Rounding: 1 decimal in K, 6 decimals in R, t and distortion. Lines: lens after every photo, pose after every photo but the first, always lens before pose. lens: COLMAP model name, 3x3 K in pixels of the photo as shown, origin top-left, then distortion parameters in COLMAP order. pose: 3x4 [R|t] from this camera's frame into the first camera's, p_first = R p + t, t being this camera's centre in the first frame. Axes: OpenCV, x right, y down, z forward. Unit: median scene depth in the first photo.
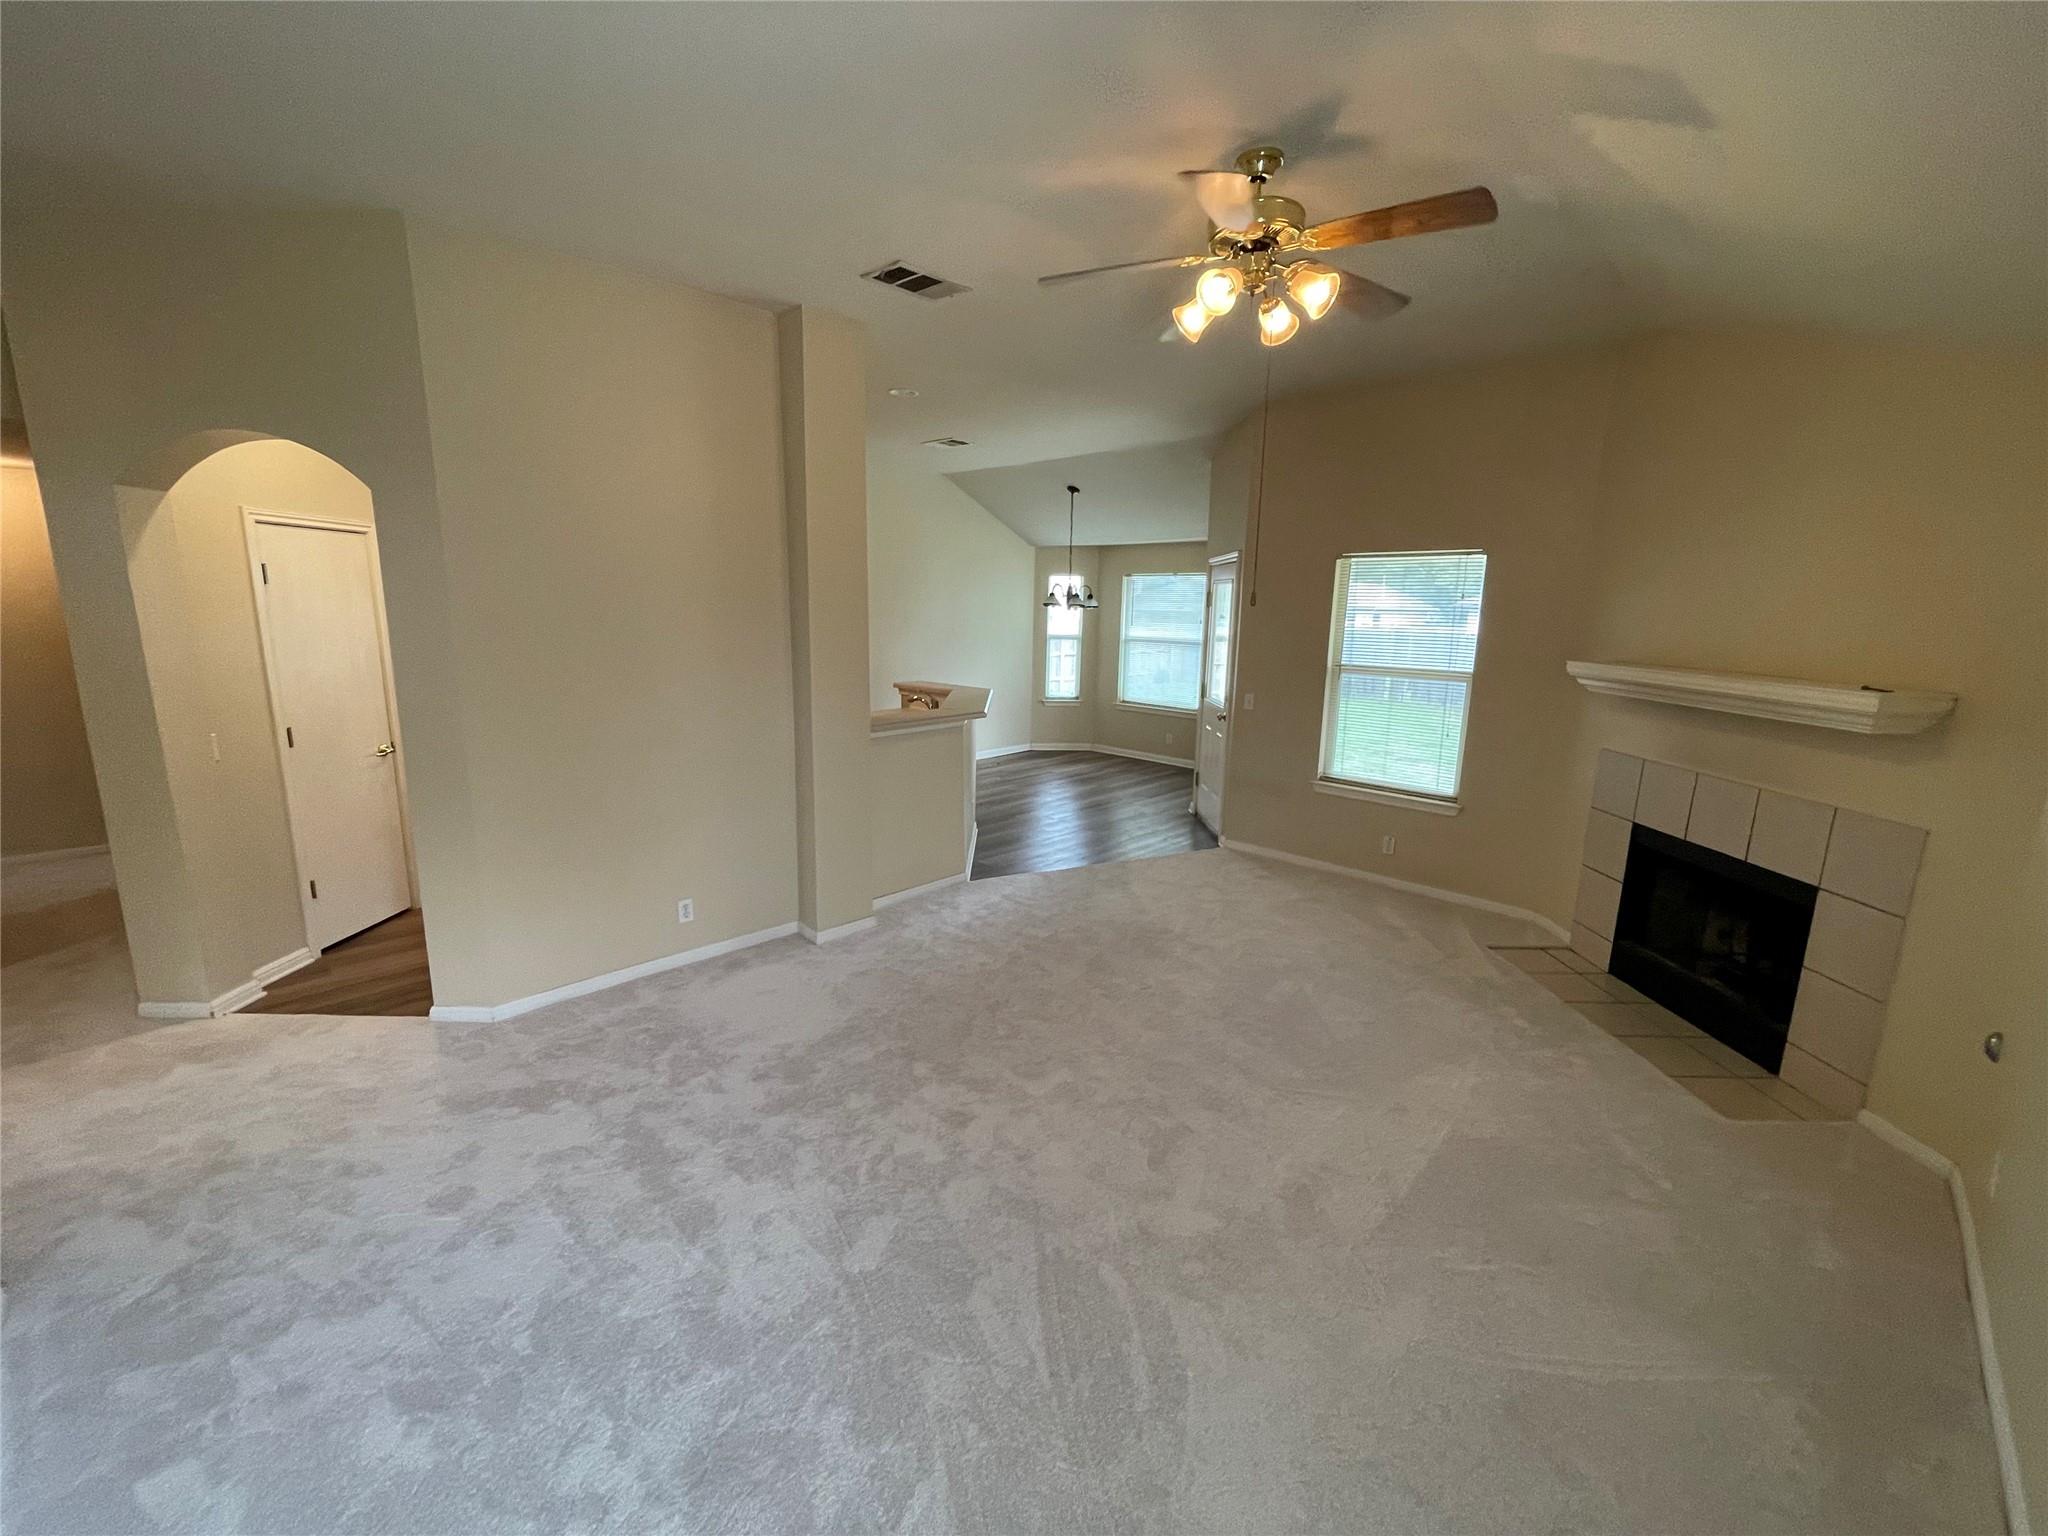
lens RADIAL K [[837.5, 0, 1024.0], [0, 837.5, 768.0], [0, 0, 1]] dist [-0.015740, 0.009218]
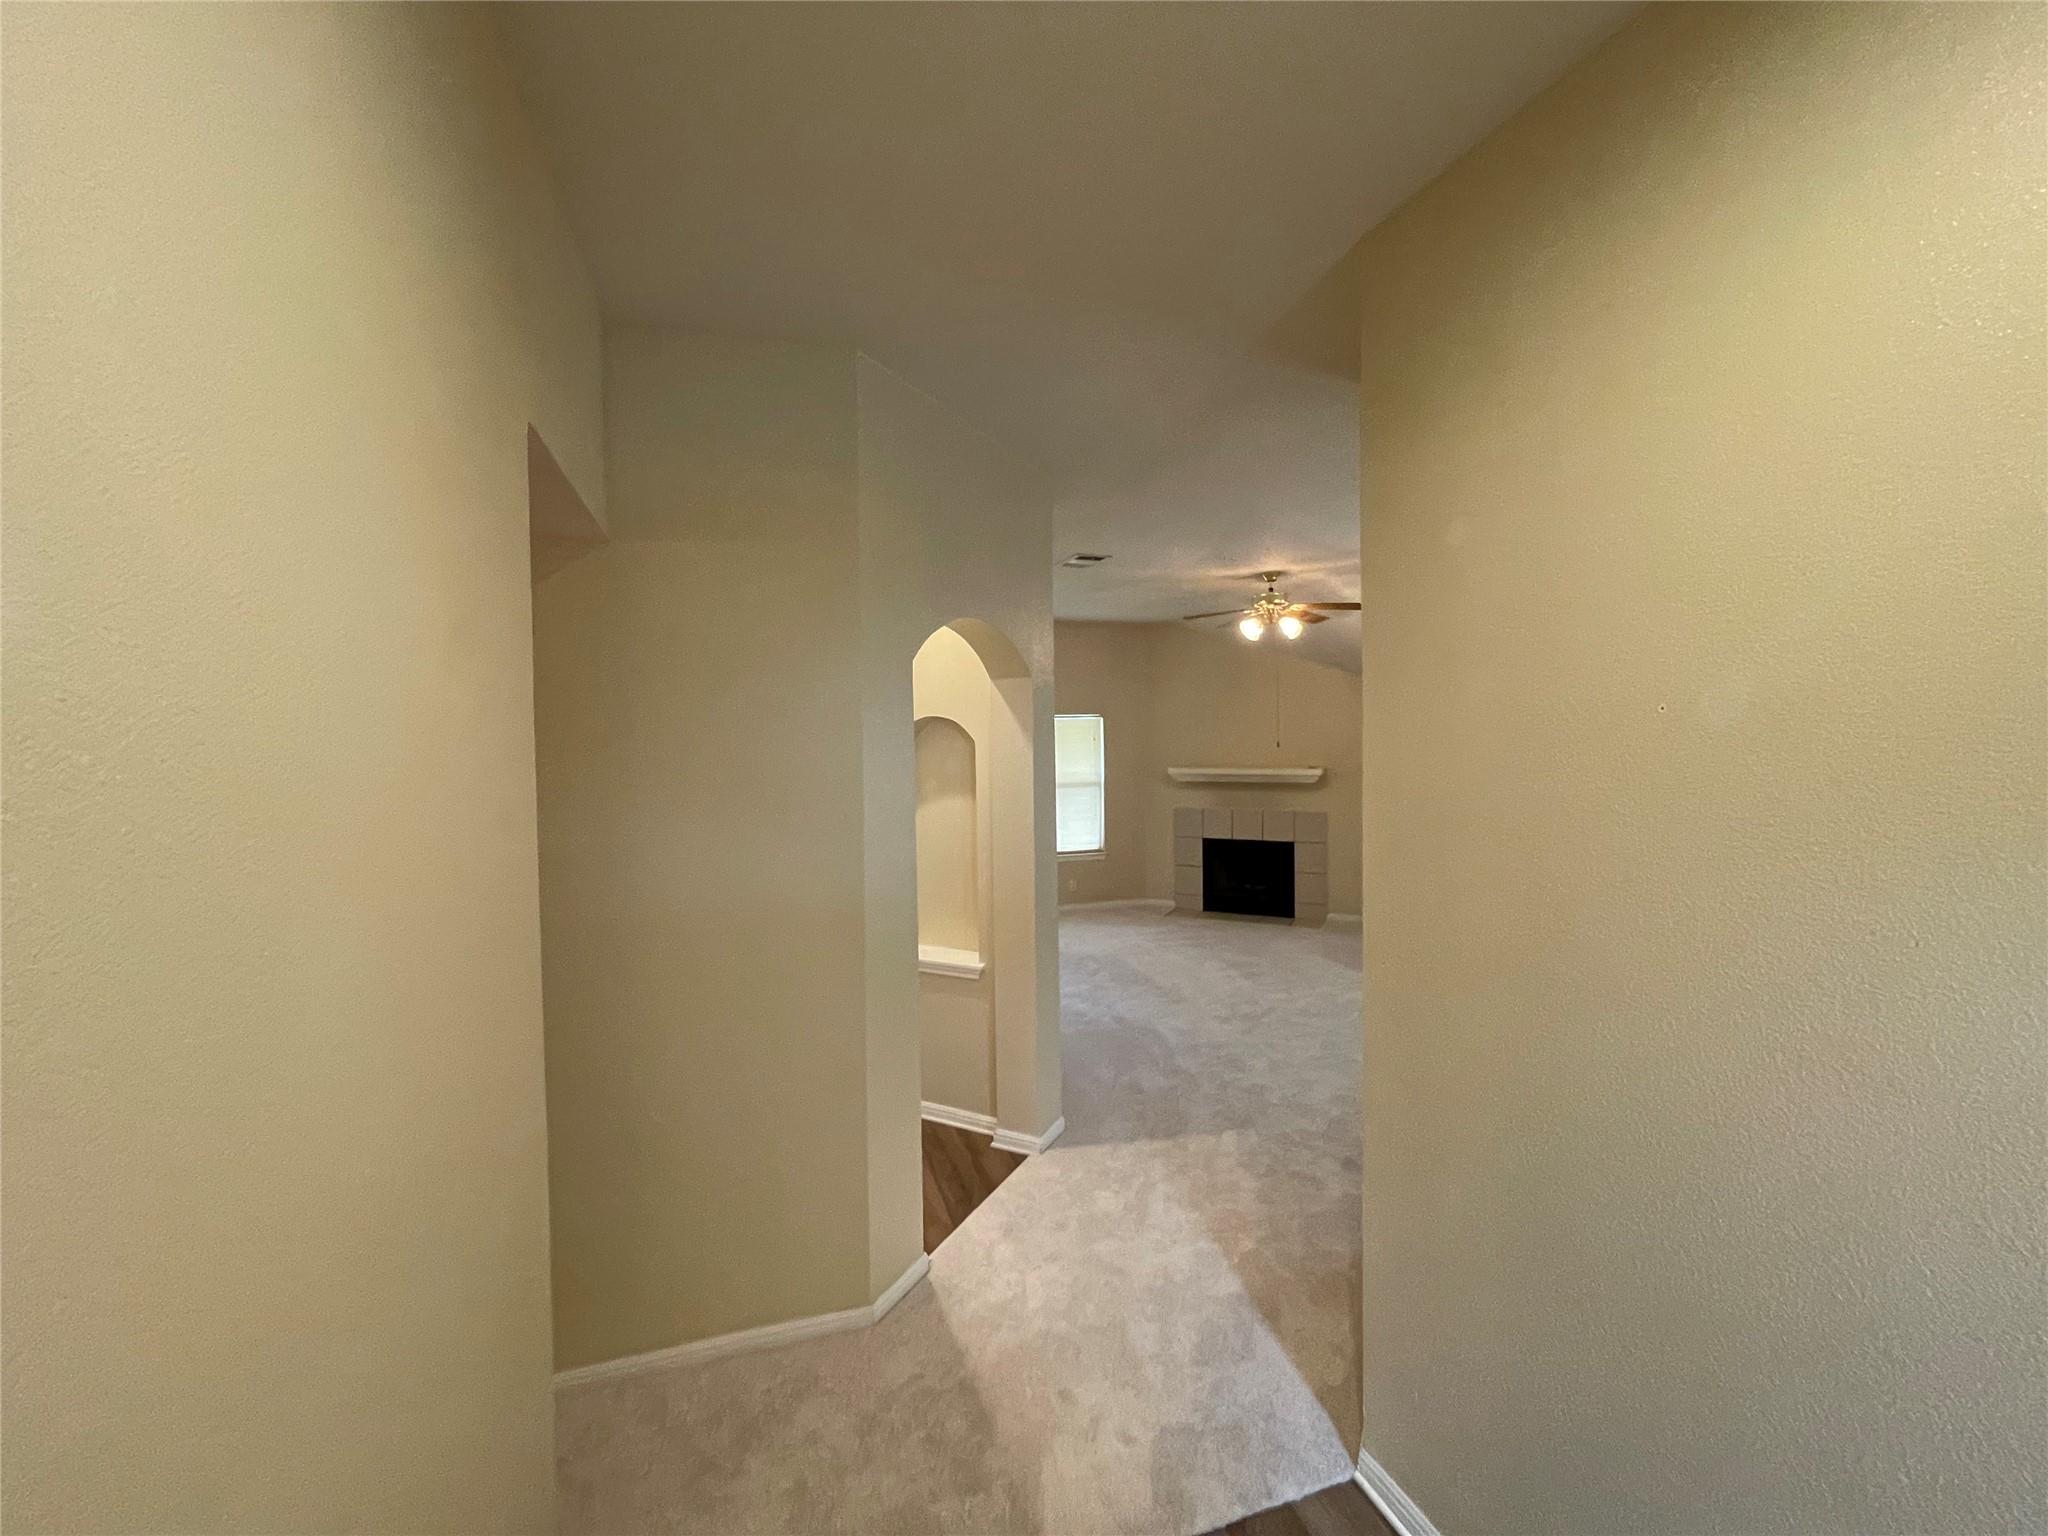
lens RADIAL K [[832.9, 0, 1021.0], [0, 832.9, 761.5], [0, 0, 1]] dist [-0.001186, 0.000082]
pose [[0.442344, -0.045688, 0.895681, -1.136582], [0.191680, 0.980441, -0.044651, -0.099188], [-0.876123, 0.191435, 0.442450, 0.323597]]
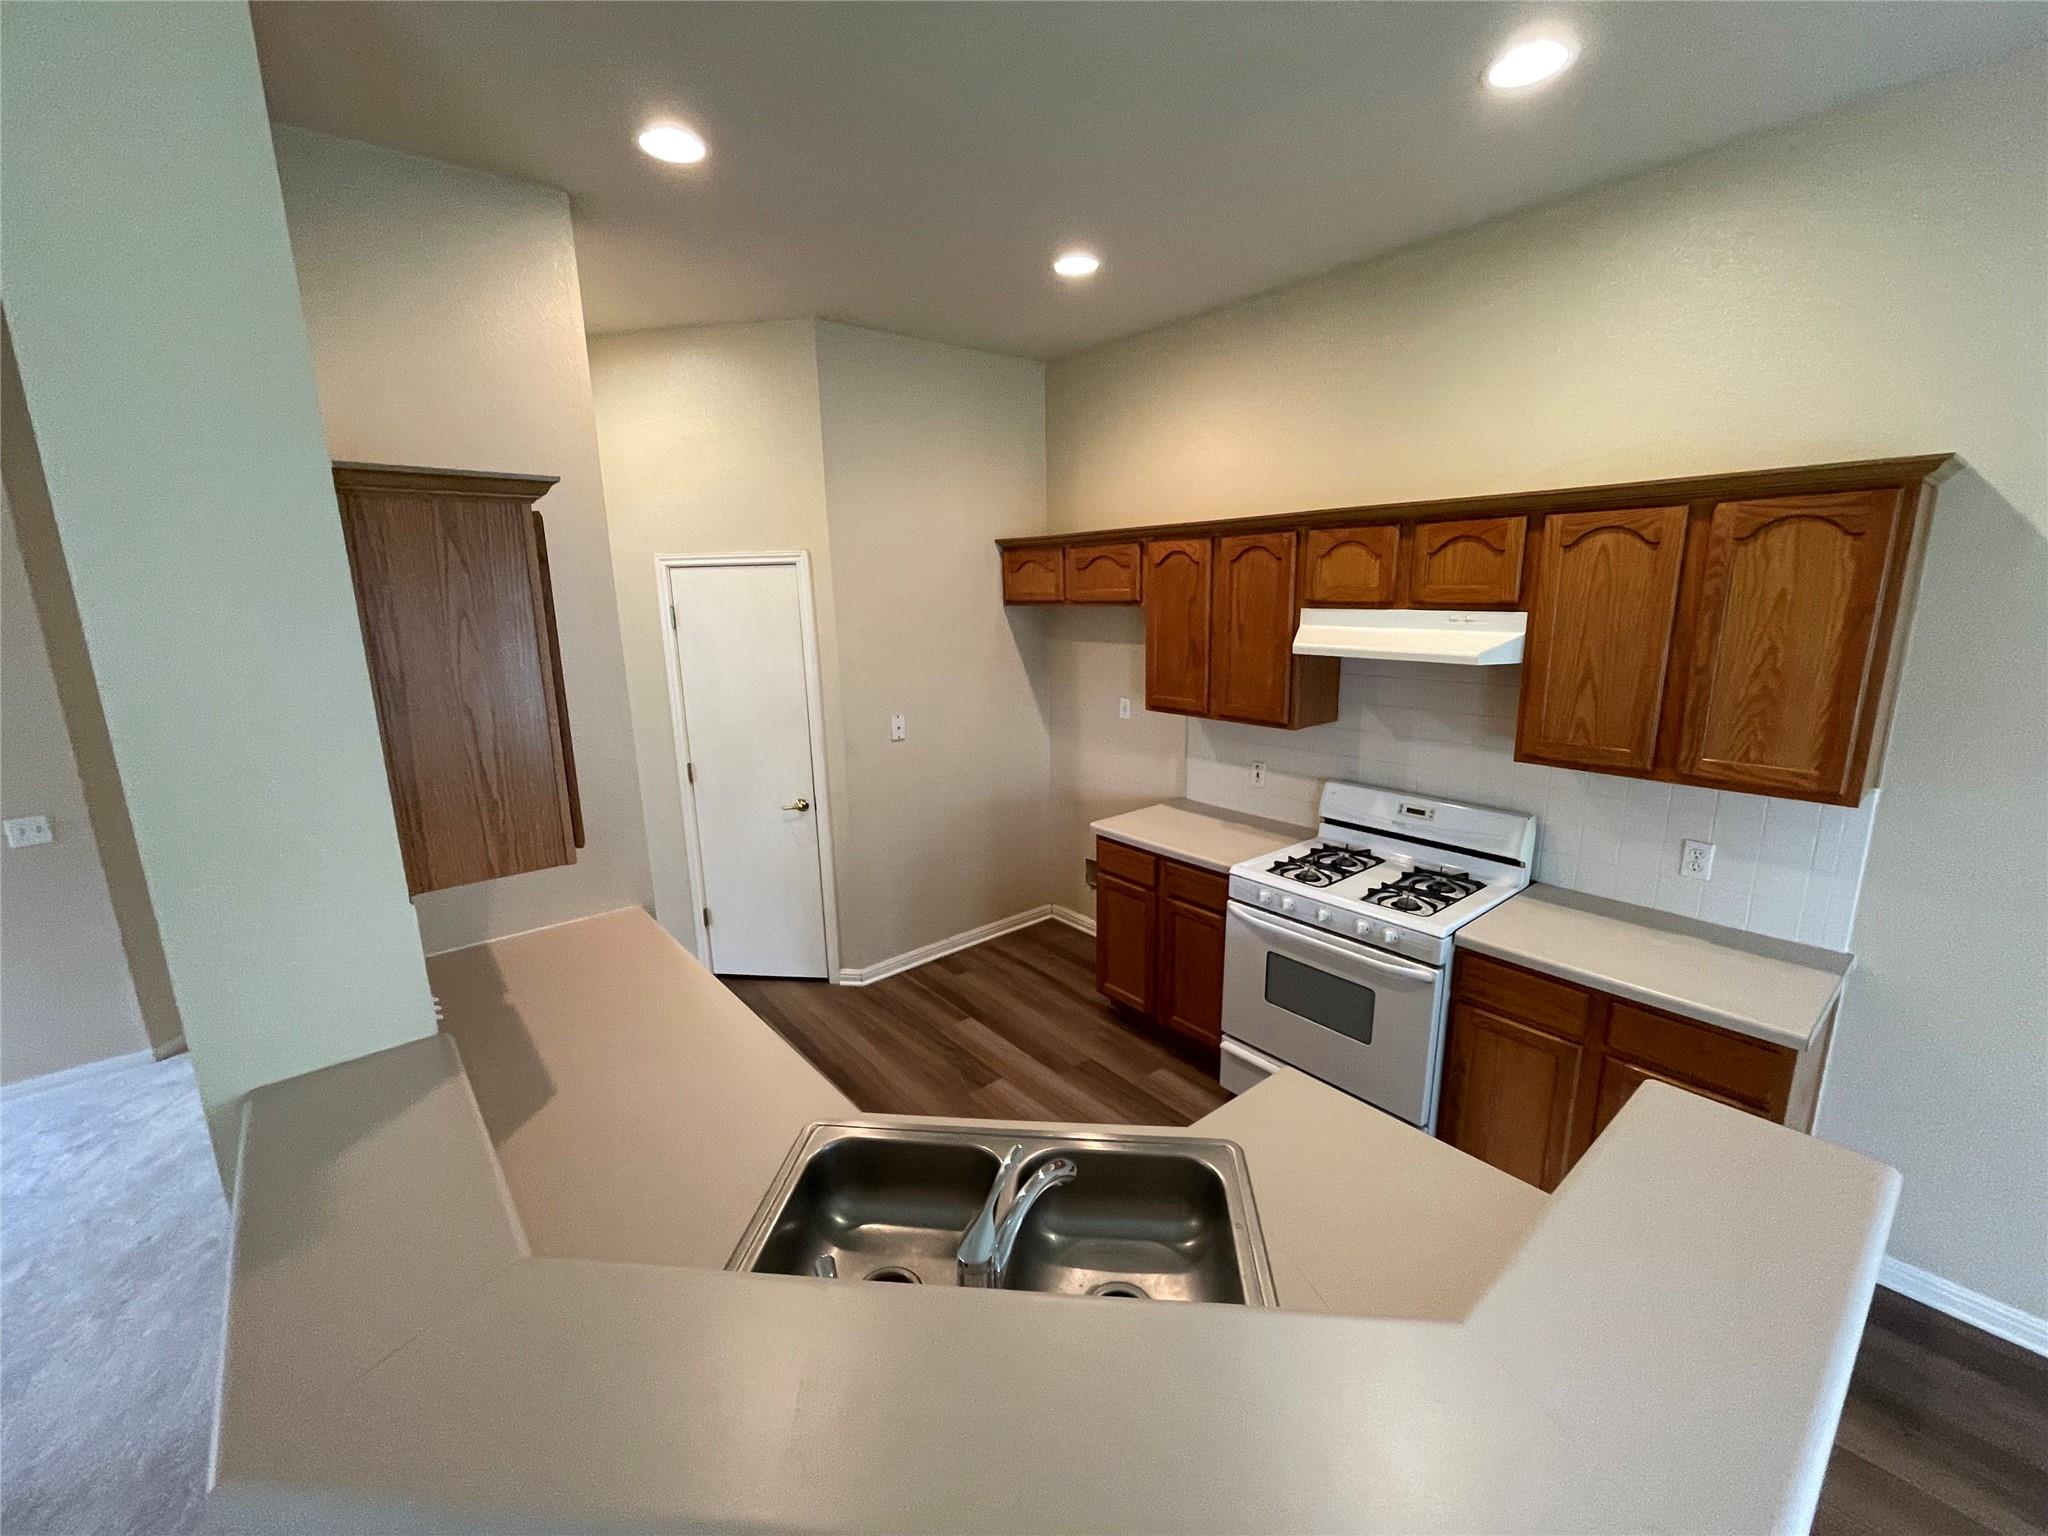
lens RADIAL K [[832.9, 0, 1021.0], [0, 832.9, 761.5], [0, 0, 1]] dist [-0.001186, 0.000082]
pose [[-0.104205, 0.194383, -0.975375, 0.062494], [-0.173121, 0.962197, 0.210252, -0.260107], [0.979372, 0.190767, -0.066614, 1.125203]]
